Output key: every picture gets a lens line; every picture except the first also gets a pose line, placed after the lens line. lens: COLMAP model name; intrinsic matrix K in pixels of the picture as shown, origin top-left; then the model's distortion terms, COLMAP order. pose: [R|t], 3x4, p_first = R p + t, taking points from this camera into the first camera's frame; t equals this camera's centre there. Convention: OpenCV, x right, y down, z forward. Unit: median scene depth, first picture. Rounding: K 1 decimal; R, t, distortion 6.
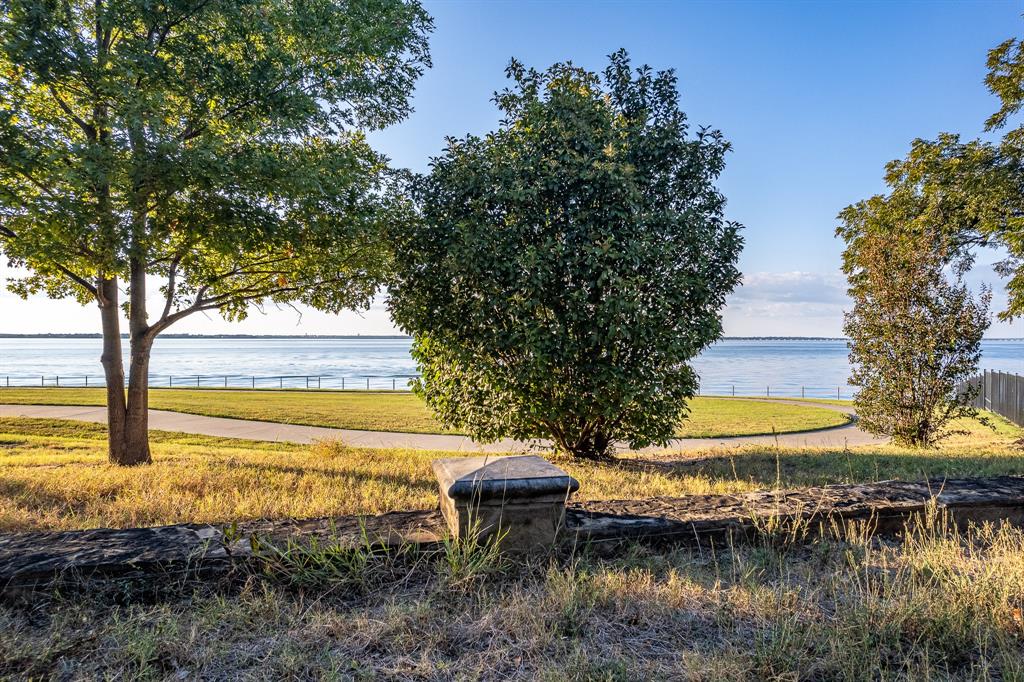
lens RADIAL K [[647.7, 0, 513.1], [0, 647.7, 339.7], [0, 0, 1]] dist [-0.084175, 0.086300]
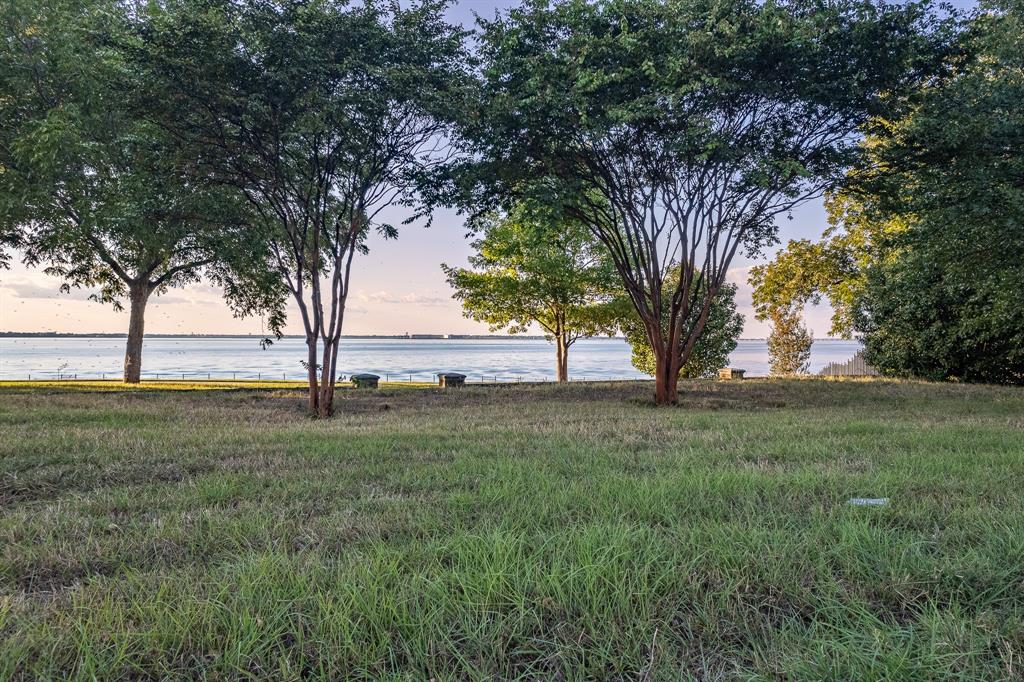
lens RADIAL K [[647.7, 0, 513.1], [0, 647.7, 339.7], [0, 0, 1]] dist [-0.084175, 0.086300]
pose [[0.987431, 0.002788, 0.158023, -1.486186], [-0.003713, 0.999978, 0.005561, -0.064483], [-0.158004, -0.006077, 0.987420, -2.316800]]
